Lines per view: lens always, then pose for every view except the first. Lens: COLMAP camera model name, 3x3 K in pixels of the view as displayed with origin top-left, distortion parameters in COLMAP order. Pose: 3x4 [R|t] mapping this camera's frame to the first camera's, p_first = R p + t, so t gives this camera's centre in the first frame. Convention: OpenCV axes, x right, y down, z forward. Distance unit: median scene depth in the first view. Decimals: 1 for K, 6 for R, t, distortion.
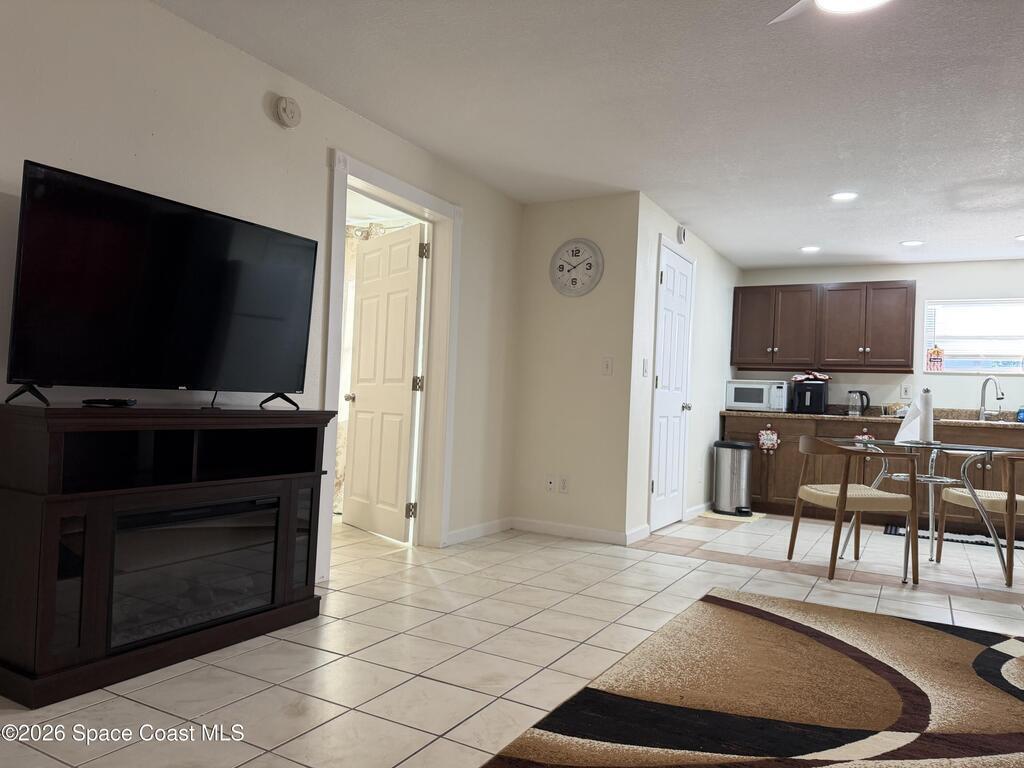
lens RADIAL K [[718.3, 0, 527.8], [0, 718.3, 384.5], [0, 0, 1]] dist [0.000613, -0.000215]
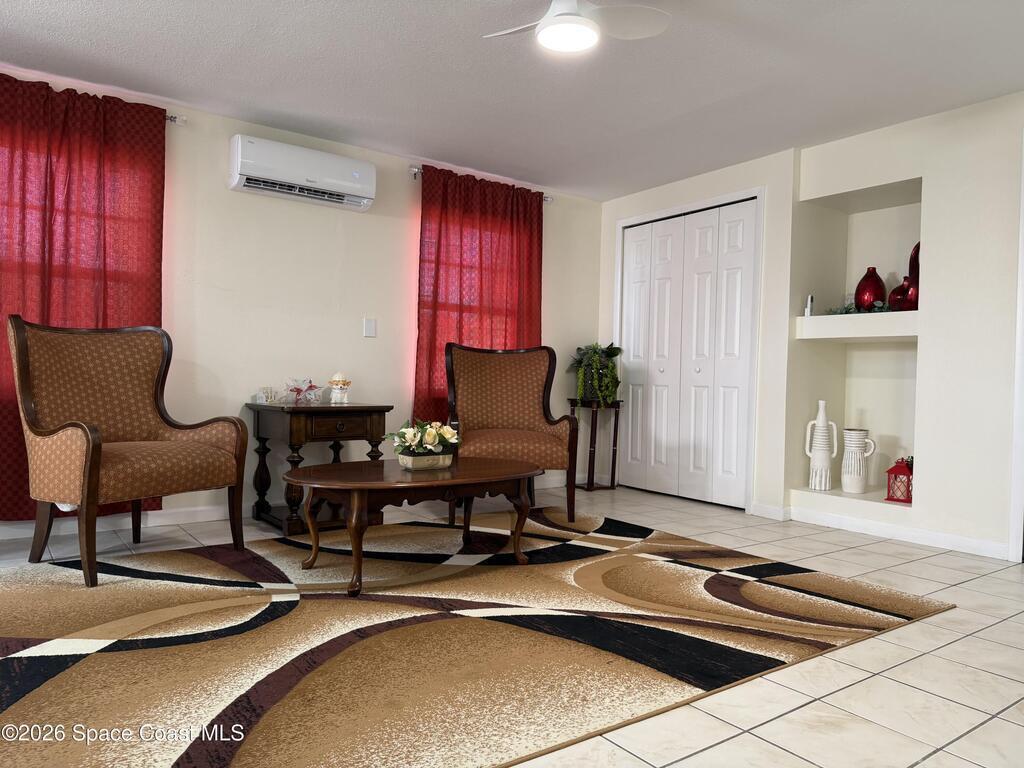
lens RADIAL K [[716.7, 0, 517.9], [0, 716.7, 386.2], [0, 0, 1]] dist [0.131106, -0.201594]
pose [[-0.902031, -0.068477, 0.426205, -0.052626], [-0.070113, 0.997468, 0.011870, 0.059958], [-0.425939, -0.019176, -0.904549, 1.652718]]
